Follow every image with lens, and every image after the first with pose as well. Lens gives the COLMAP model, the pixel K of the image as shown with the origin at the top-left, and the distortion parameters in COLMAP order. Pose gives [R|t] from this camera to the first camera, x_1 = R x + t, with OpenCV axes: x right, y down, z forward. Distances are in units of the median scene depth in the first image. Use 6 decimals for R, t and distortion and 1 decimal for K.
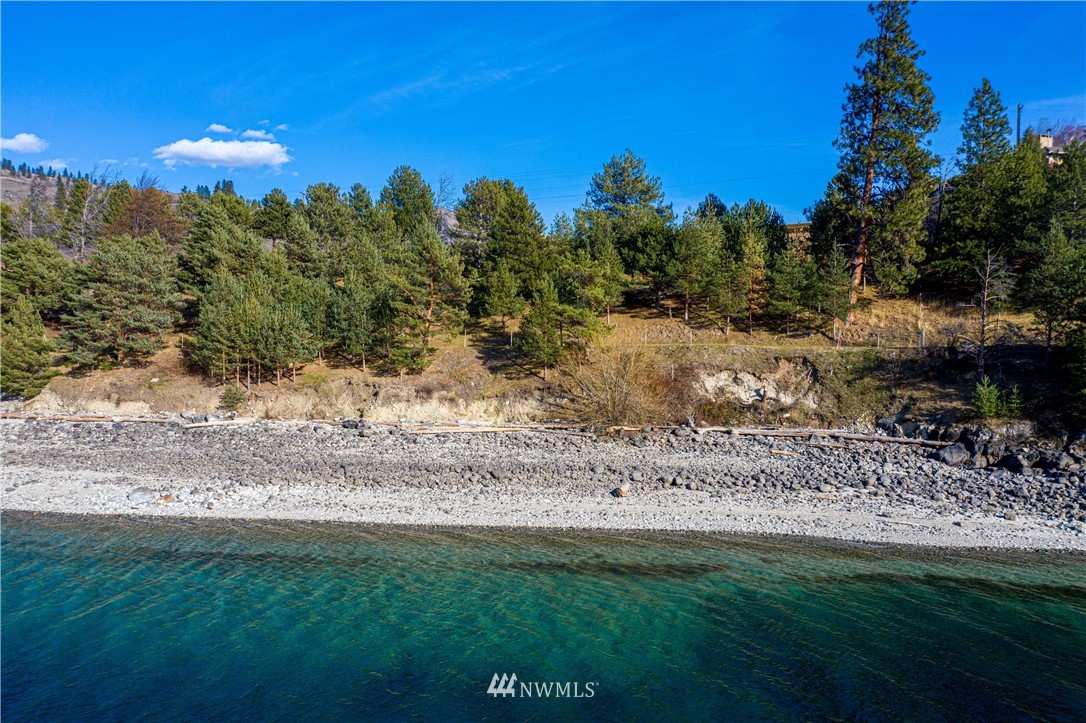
lens RADIAL K [[851.8, 0, 538.2], [0, 851.8, 367.5], [0, 0, 1]] dist [-0.009754, 0.003547]
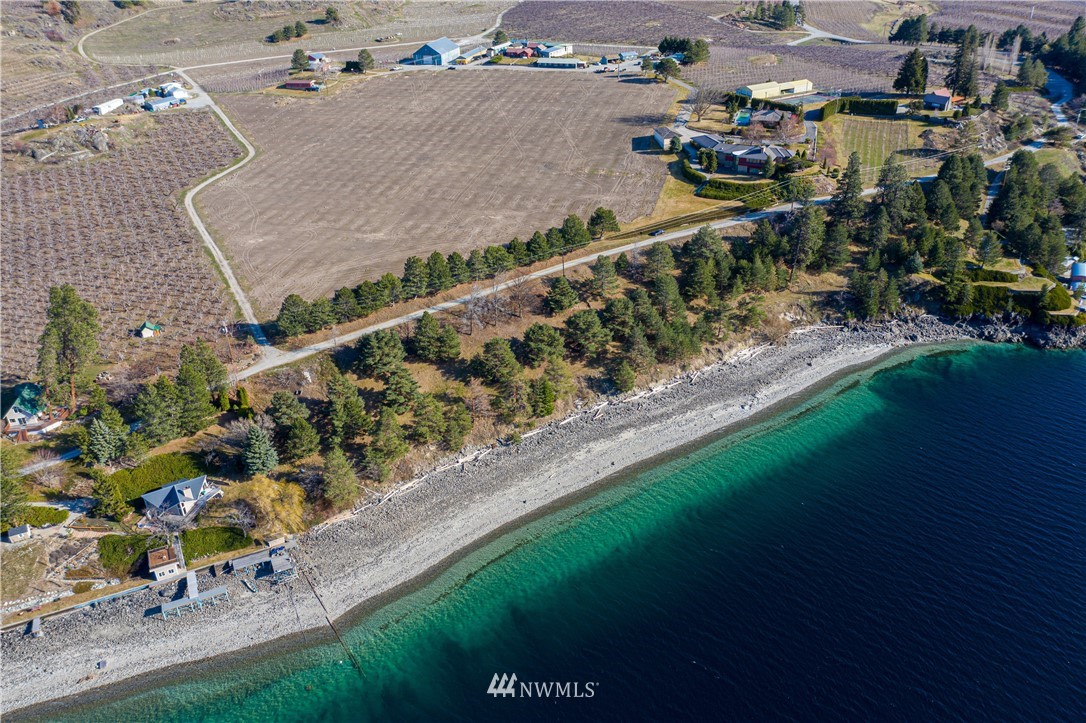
lens RADIAL K [[858.3, 0, 535.6], [0, 858.3, 363.8], [0, 0, 1]] dist [-0.010278, 0.000723]
pose [[0.730473, -0.361381, 0.579494, -2.652935], [0.059619, 0.879029, 0.473025, -1.543128], [-0.680335, -0.310984, 0.663652, -0.750266]]
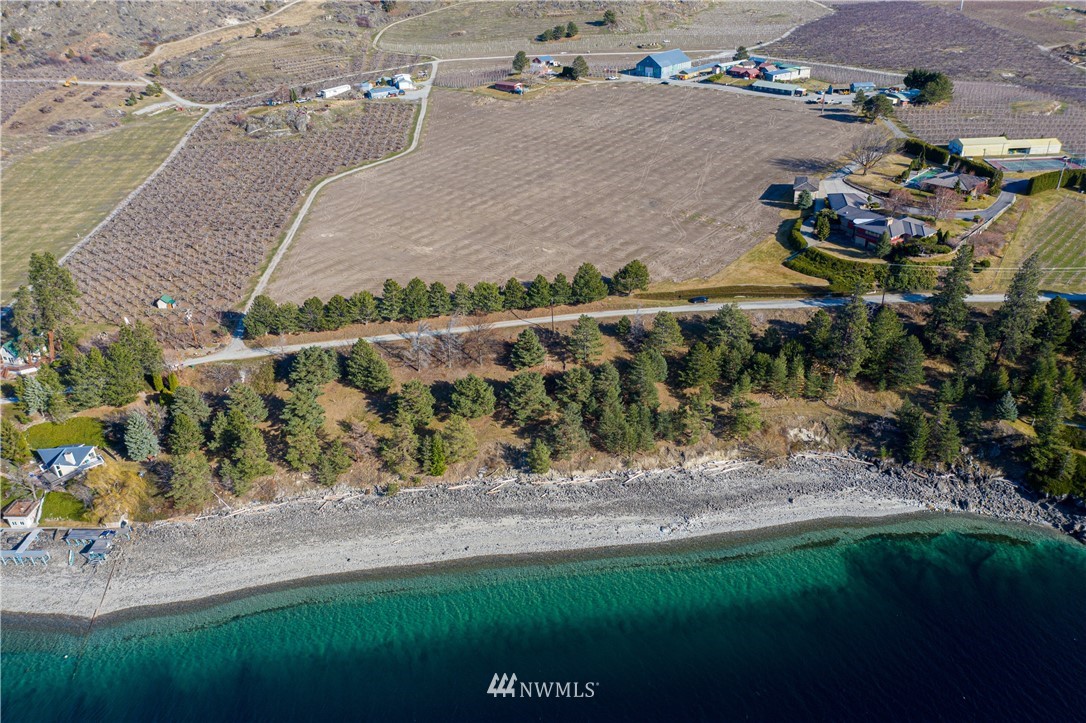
lens RADIAL K [[851.8, 0, 538.2], [0, 851.8, 367.5], [0, 0, 1]] dist [-0.009754, 0.003547]
pose [[0.960663, -0.171137, 0.218723, -1.191475], [0.053576, 0.886980, 0.458689, -1.512503], [-0.272501, -0.428927, 0.861257, -1.140986]]
